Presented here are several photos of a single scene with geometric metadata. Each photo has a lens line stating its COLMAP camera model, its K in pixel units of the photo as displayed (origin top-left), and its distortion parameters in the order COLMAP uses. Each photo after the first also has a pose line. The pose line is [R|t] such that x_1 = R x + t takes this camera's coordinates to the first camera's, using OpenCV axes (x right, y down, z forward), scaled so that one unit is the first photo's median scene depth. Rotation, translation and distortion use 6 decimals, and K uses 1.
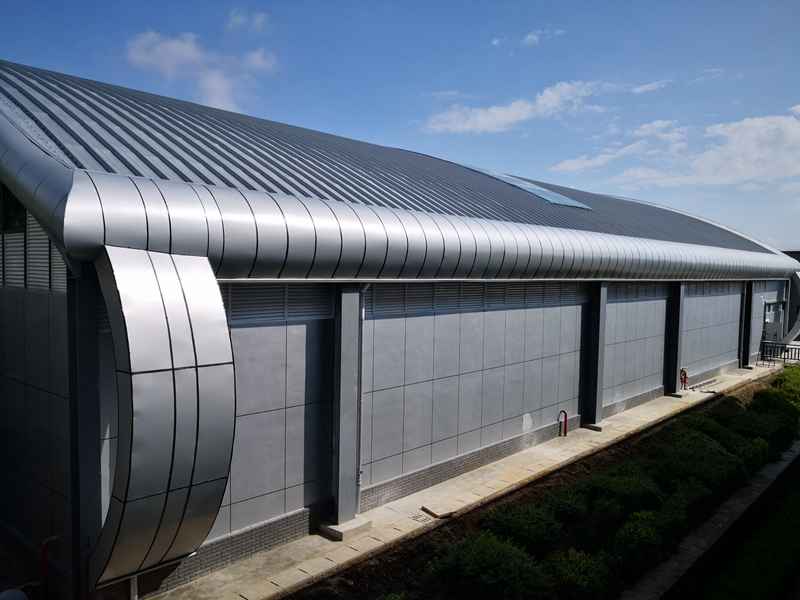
lens RADIAL K [[643.7, 0, 396.3], [0, 643.7, 308.3], [0, 0, 1]] dist [0.011634, -0.043026]
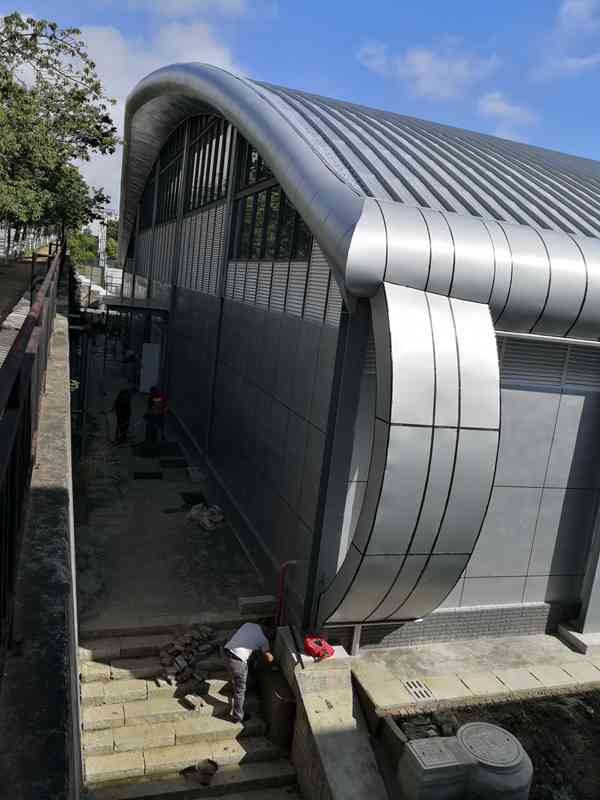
lens RADIAL K [[644.8, 0, 306.6], [0, 644.8, 395.6], [0, 0, 1]] dist [0.006413, -0.036304]
pose [[0.866152, 0.164354, -0.471983, -0.071241], [-0.133770, 0.986163, 0.097915, -0.010419], [0.481545, -0.021672, 0.876153, 0.111643]]
